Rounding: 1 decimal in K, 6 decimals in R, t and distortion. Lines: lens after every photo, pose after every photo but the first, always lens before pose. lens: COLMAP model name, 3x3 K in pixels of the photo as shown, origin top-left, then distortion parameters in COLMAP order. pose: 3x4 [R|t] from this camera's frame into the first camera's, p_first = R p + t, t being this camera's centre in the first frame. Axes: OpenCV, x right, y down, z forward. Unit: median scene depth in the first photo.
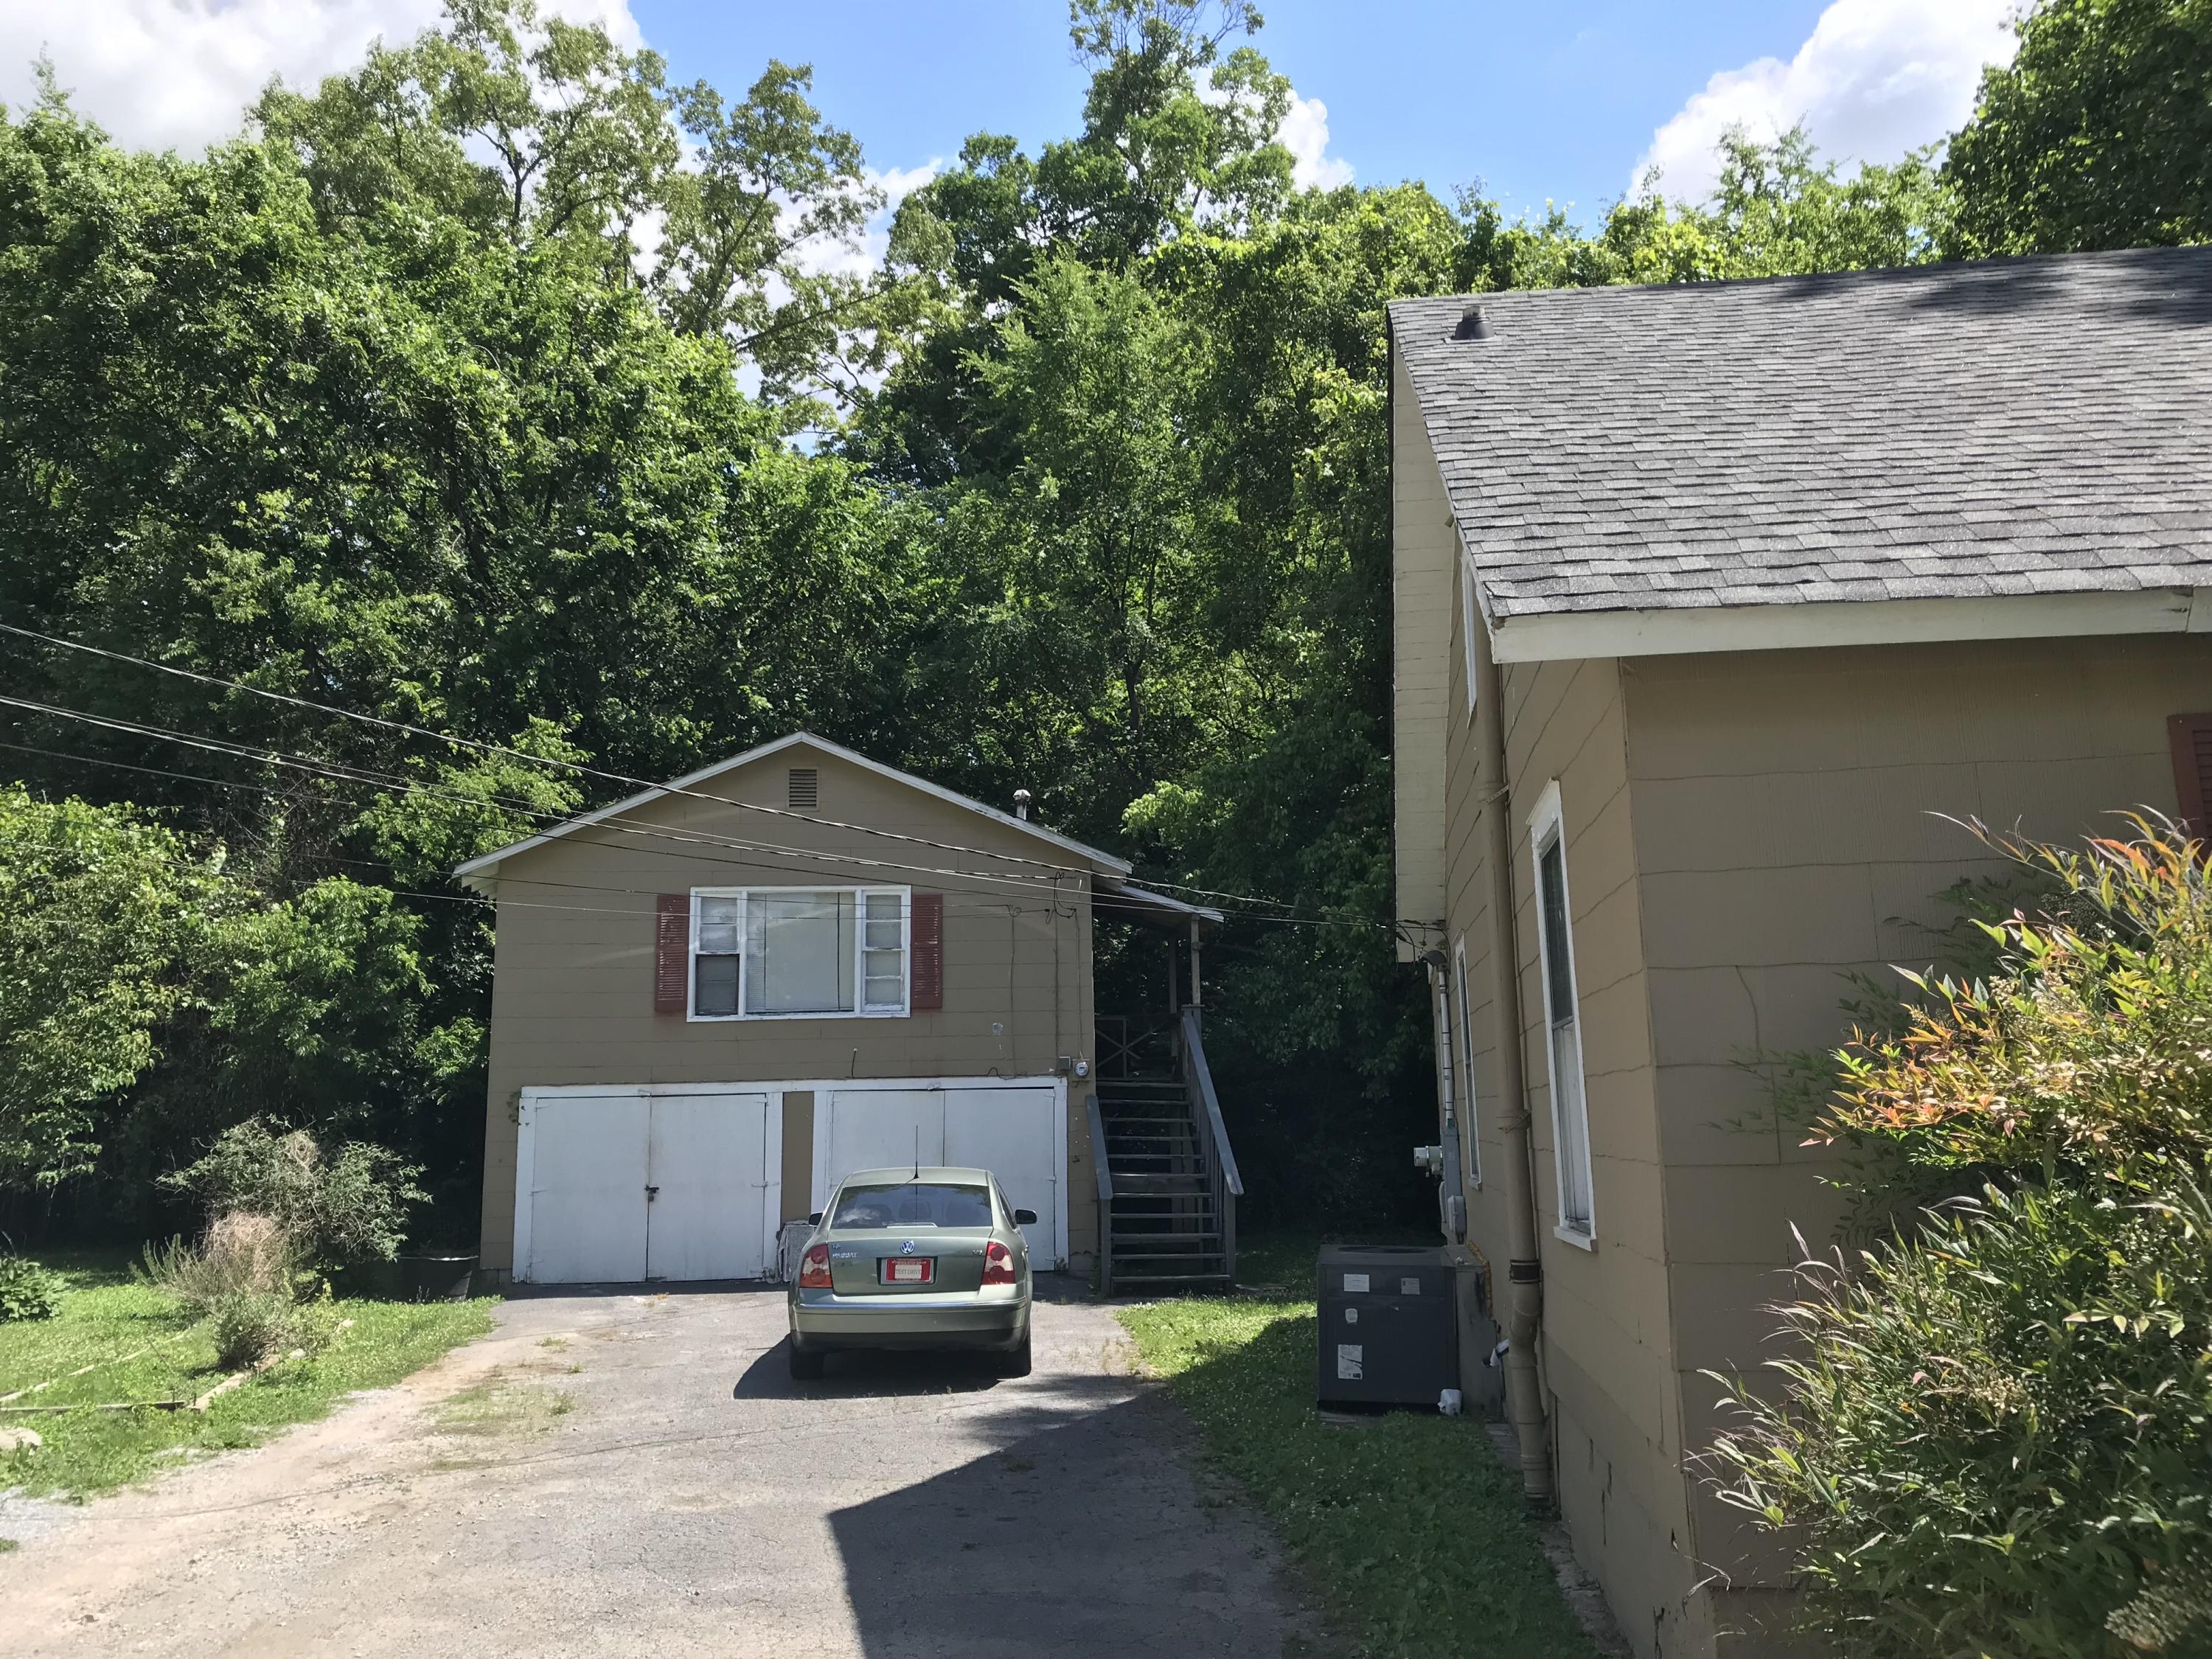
lens RADIAL K [[1820.7, 0, 1098.6], [0, 1820.7, 825.1], [0, 0, 1]] dist [0.006180, -0.005895]
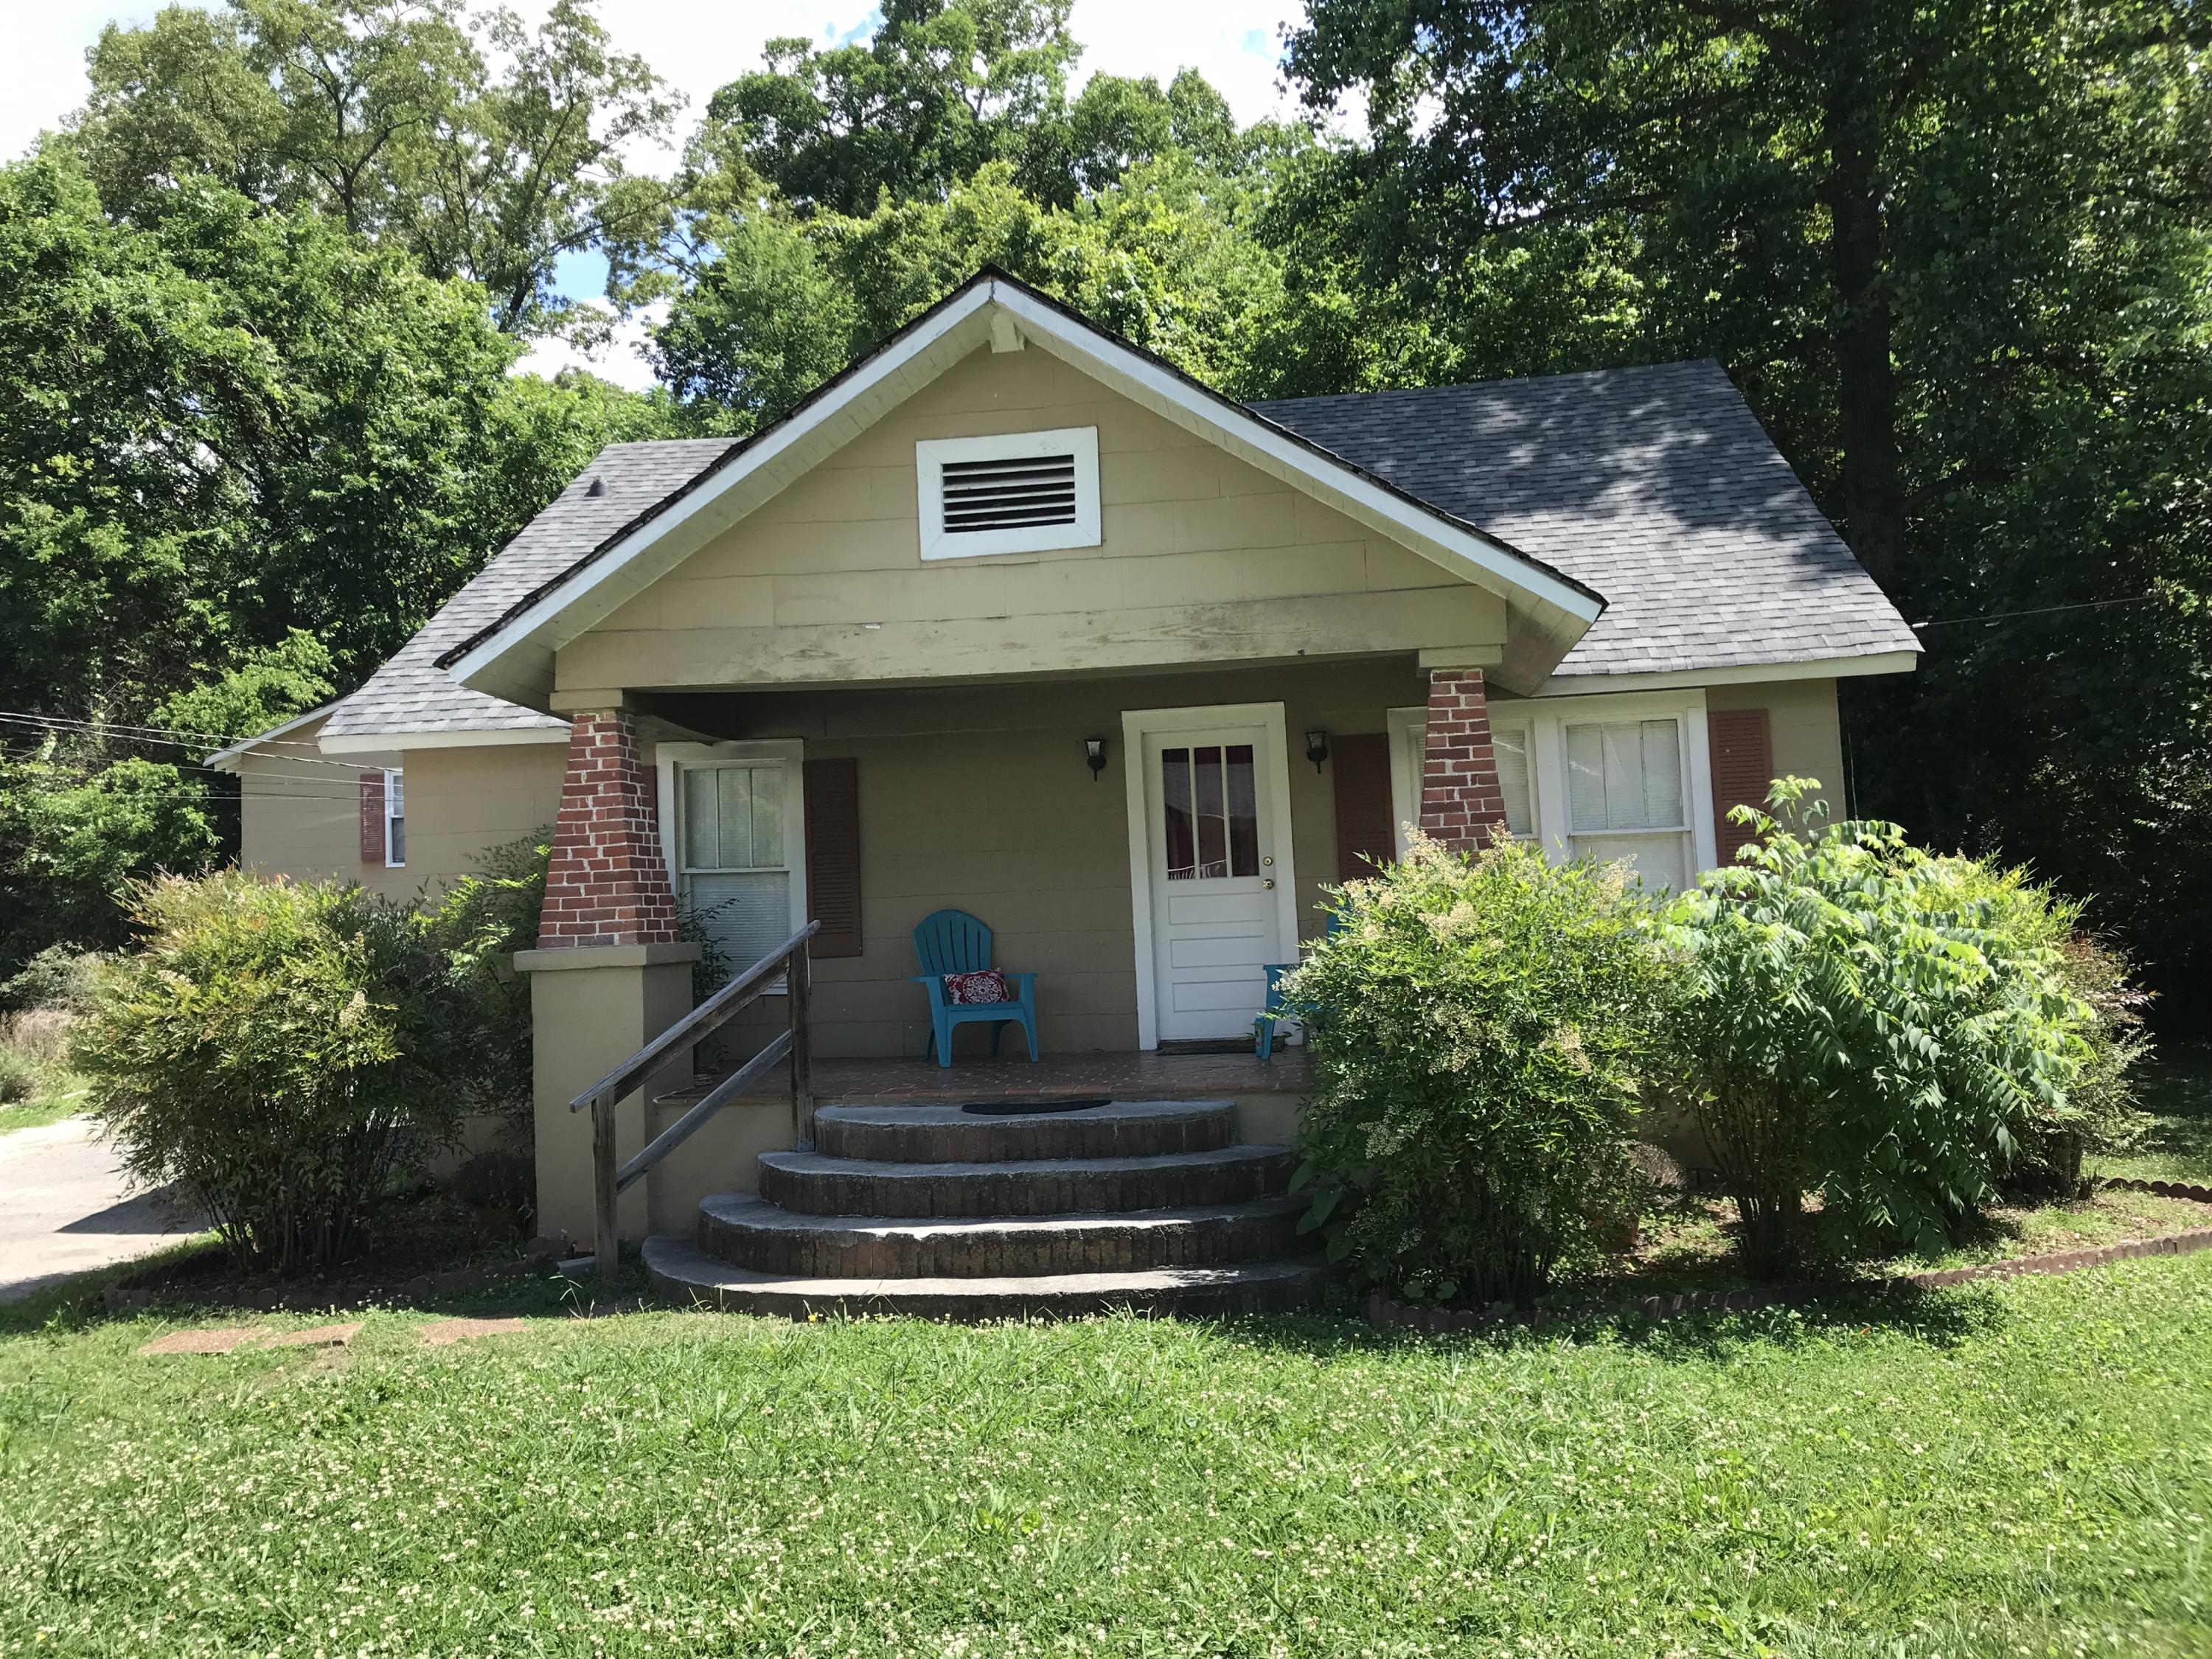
lens RADIAL K [[1820.7, 0, 1113.1], [0, 1820.7, 829.7], [0, 0, 1]] dist [0.006180, -0.005895]
pose [[0.999797, -0.019571, 0.004799, 0.237308], [0.018922, 0.993705, 0.110419, -0.045818], [-0.006930, -0.110306, 0.993874, -0.270447]]
